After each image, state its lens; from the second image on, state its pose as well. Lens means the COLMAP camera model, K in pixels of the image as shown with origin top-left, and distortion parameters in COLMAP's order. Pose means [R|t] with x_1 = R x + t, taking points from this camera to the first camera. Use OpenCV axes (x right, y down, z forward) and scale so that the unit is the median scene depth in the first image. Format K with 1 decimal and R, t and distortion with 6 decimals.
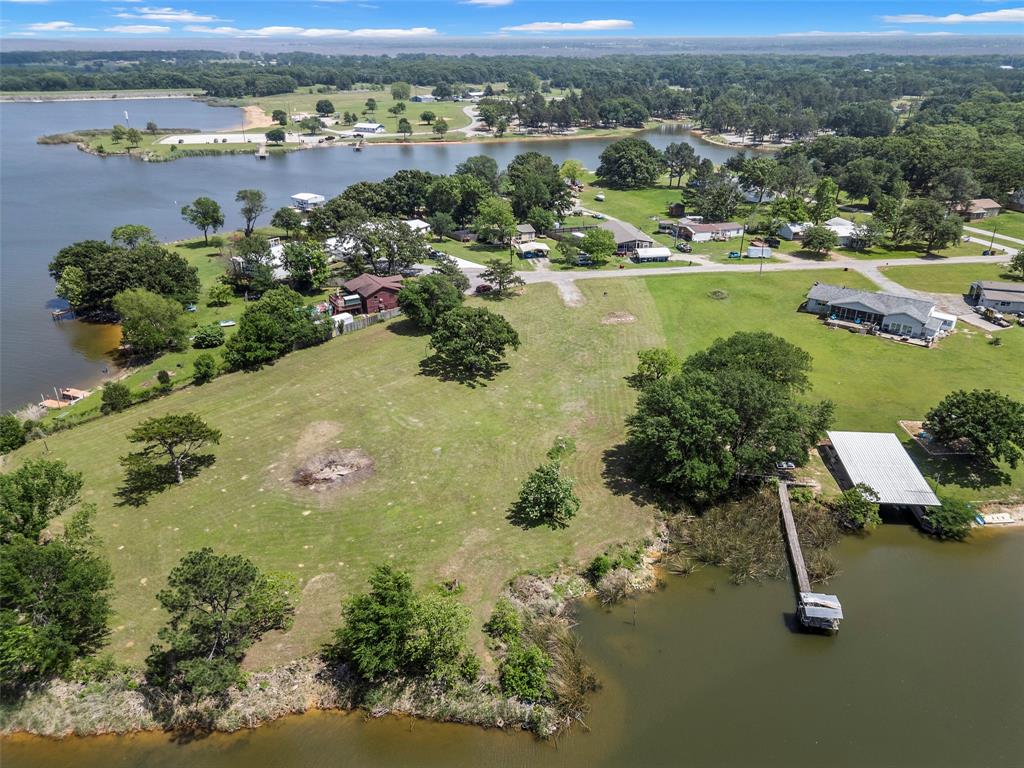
lens RADIAL K [[717.9, 0, 509.2], [0, 717.9, 381.2], [0, 0, 1]] dist [0.071842, -0.068987]
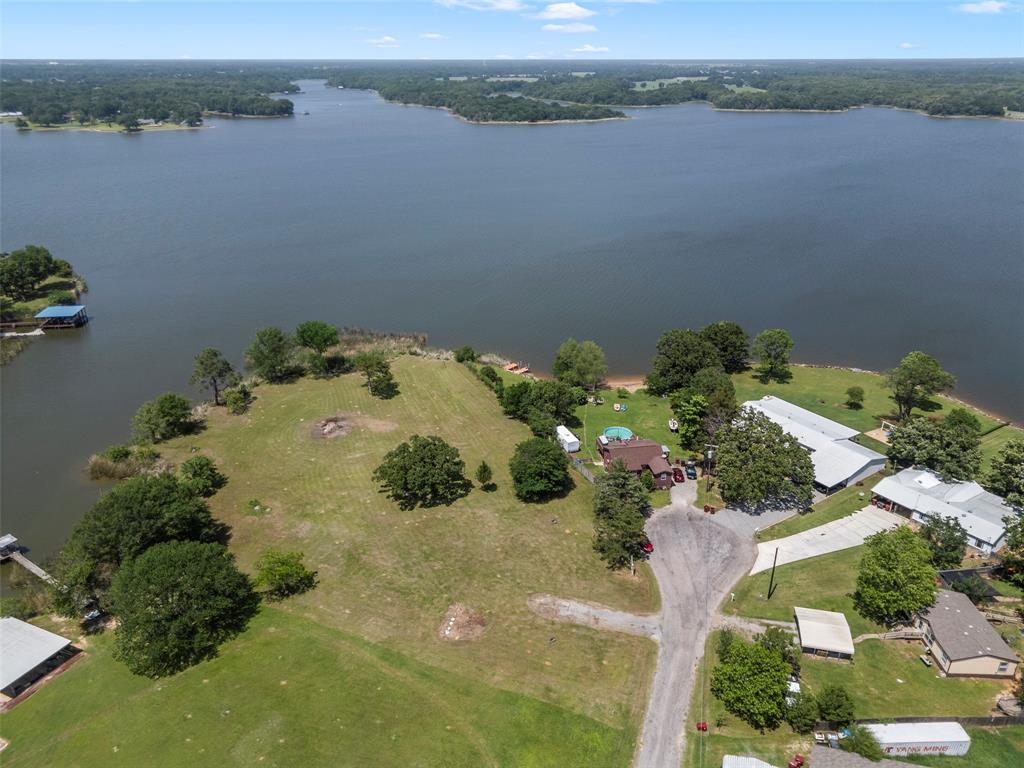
lens RADIAL K [[717.9, 0, 513.4], [0, 717.9, 371.5], [0, 0, 1]] dist [0.071842, -0.068987]
pose [[-0.368892, 0.368780, -0.853183, 0.643520], [-0.400018, 0.765574, 0.503868, -0.649150], [0.838990, 0.527161, -0.134895, 1.008194]]
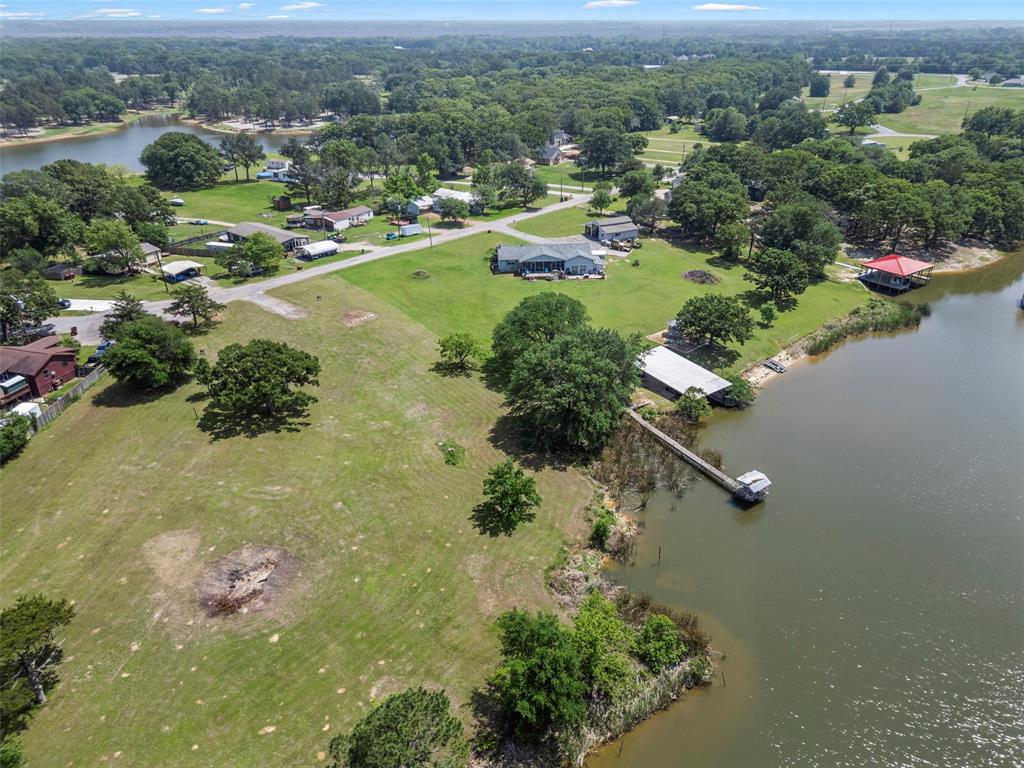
lens RADIAL K [[717.9, 0, 512.0], [0, 717.9, 389.0], [0, 0, 1]] dist [0.071842, -0.068987]
pose [[0.744609, -0.302933, 0.594802, -0.292418], [0.285974, 0.949943, 0.125807, -0.060309], [-0.603139, 0.076421, 0.793966, 0.126919]]
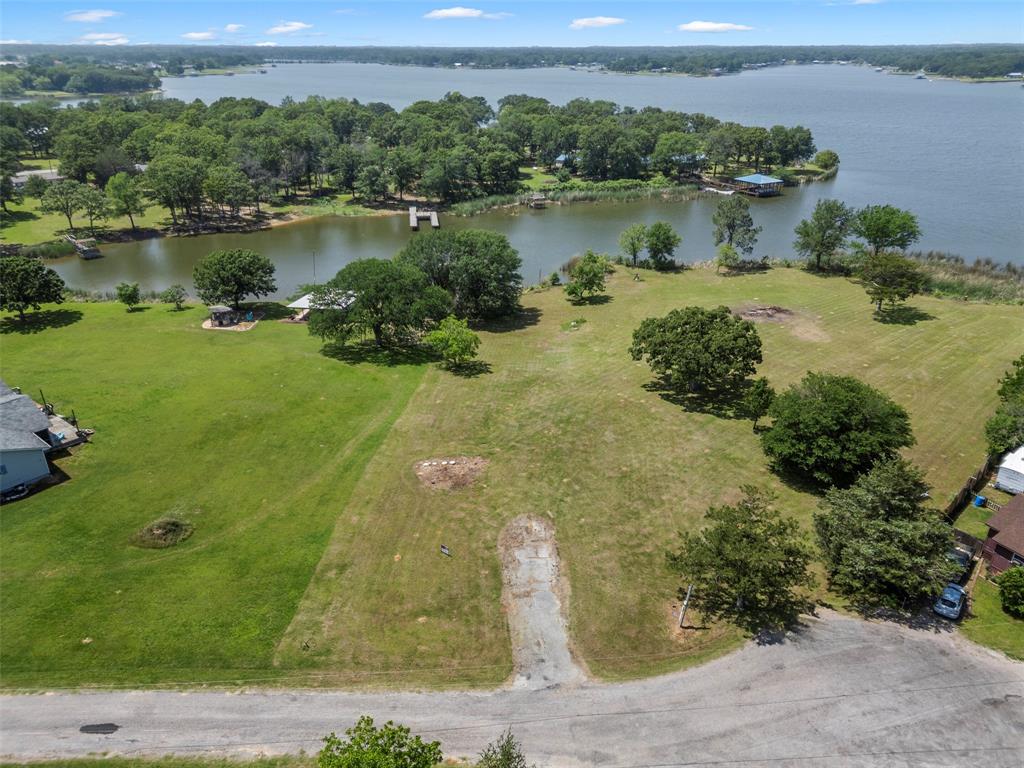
lens RADIAL K [[717.9, 0, 514.1], [0, 717.9, 387.7], [0, 0, 1]] dist [0.071842, -0.068987]
pose [[-0.999524, -0.010587, 0.028970, 0.094737], [0.015698, 0.633868, 0.773282, -0.505306], [-0.026550, 0.773369, -0.633400, 1.267029]]
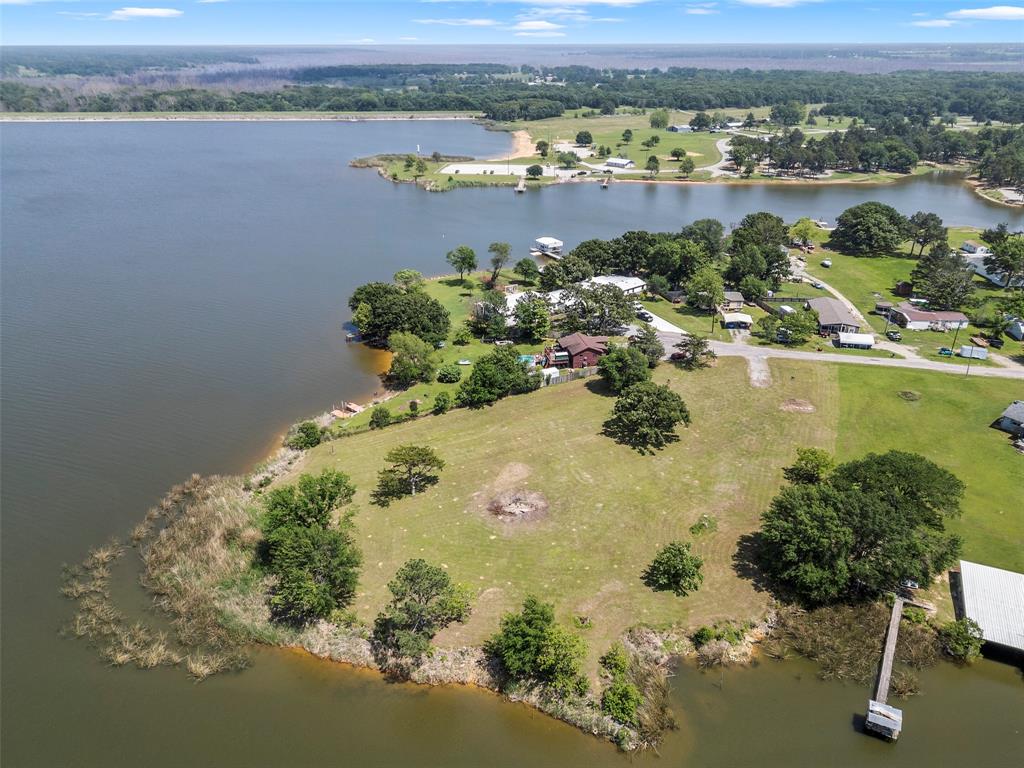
lens RADIAL K [[717.9, 0, 509.0], [0, 717.9, 374.9], [0, 0, 1]] dist [0.071842, -0.068987]
pose [[0.941786, 0.138744, -0.306250, 0.071423], [-0.142683, 0.989722, 0.009602, -0.082678], [0.304434, 0.034653, 0.951903, -0.169534]]
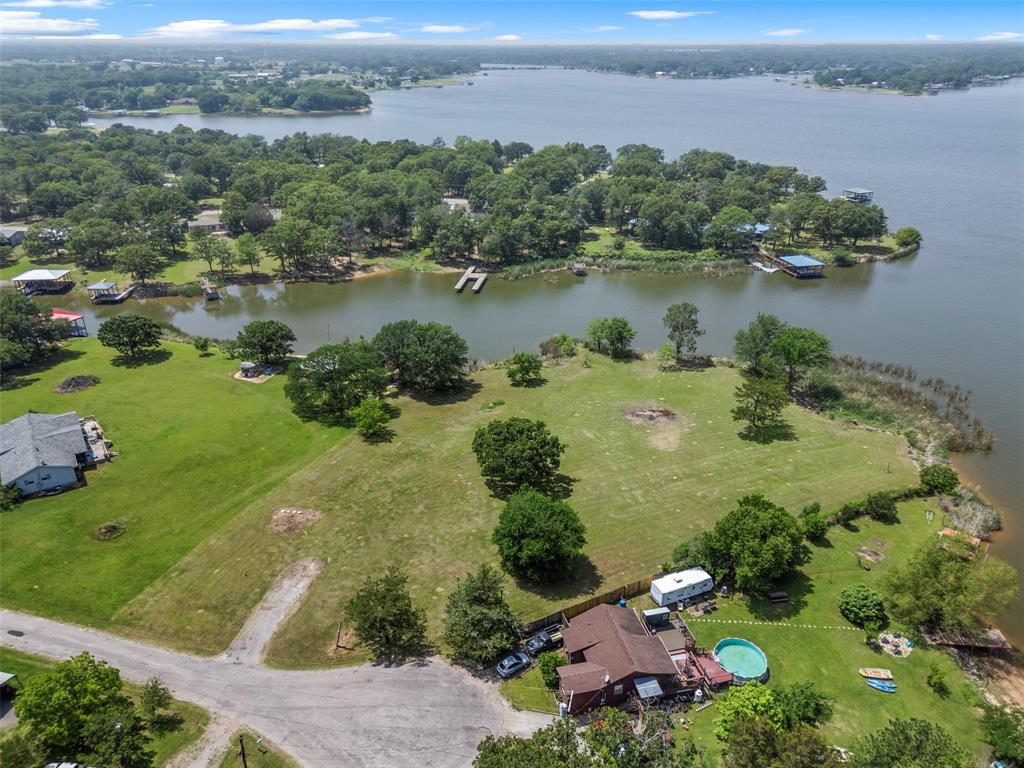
lens RADIAL K [[717.9, 0, 514.7], [0, 717.9, 387.3], [0, 0, 1]] dist [0.071842, -0.068987]
pose [[-0.951771, -0.130706, 0.277575, -0.256897], [0.133134, 0.639151, 0.757470, -0.714295], [-0.276418, 0.757893, -0.590924, 1.277997]]
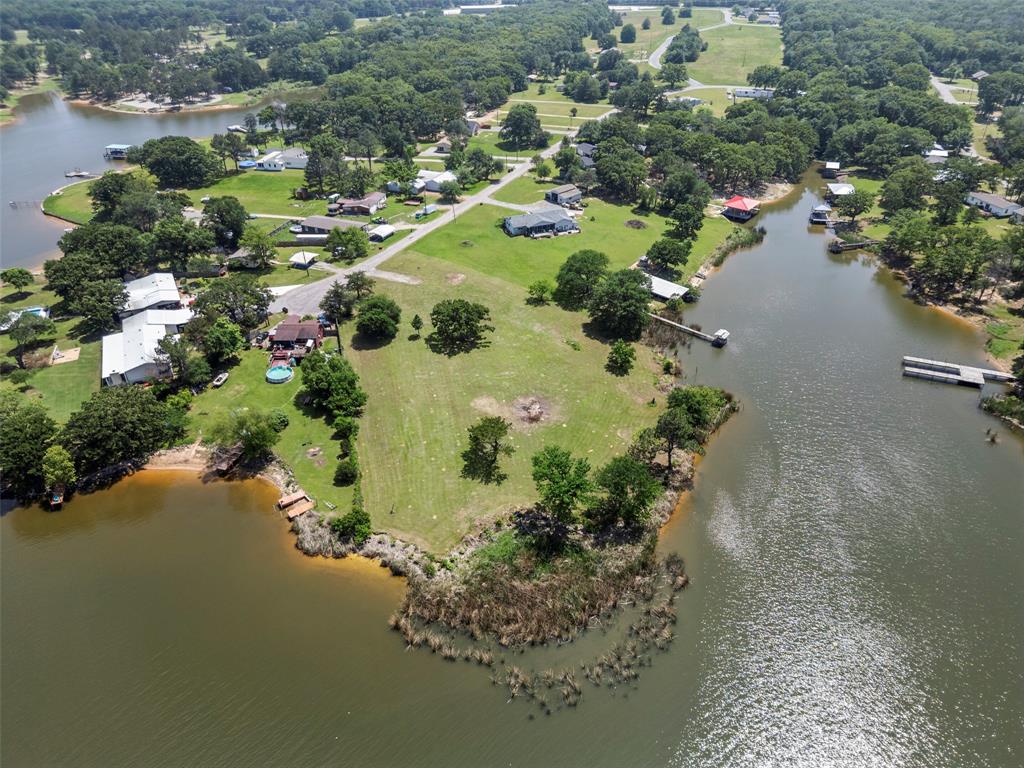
lens RADIAL K [[717.9, 0, 510.7], [0, 717.9, 383.0], [0, 0, 1]] dist [0.071842, -0.068987]
pose [[0.522233, -0.466178, 0.714108, -0.969411], [0.372257, 0.877991, 0.300927, -0.306004], [-0.767266, 0.108678, 0.632054, -0.020210]]
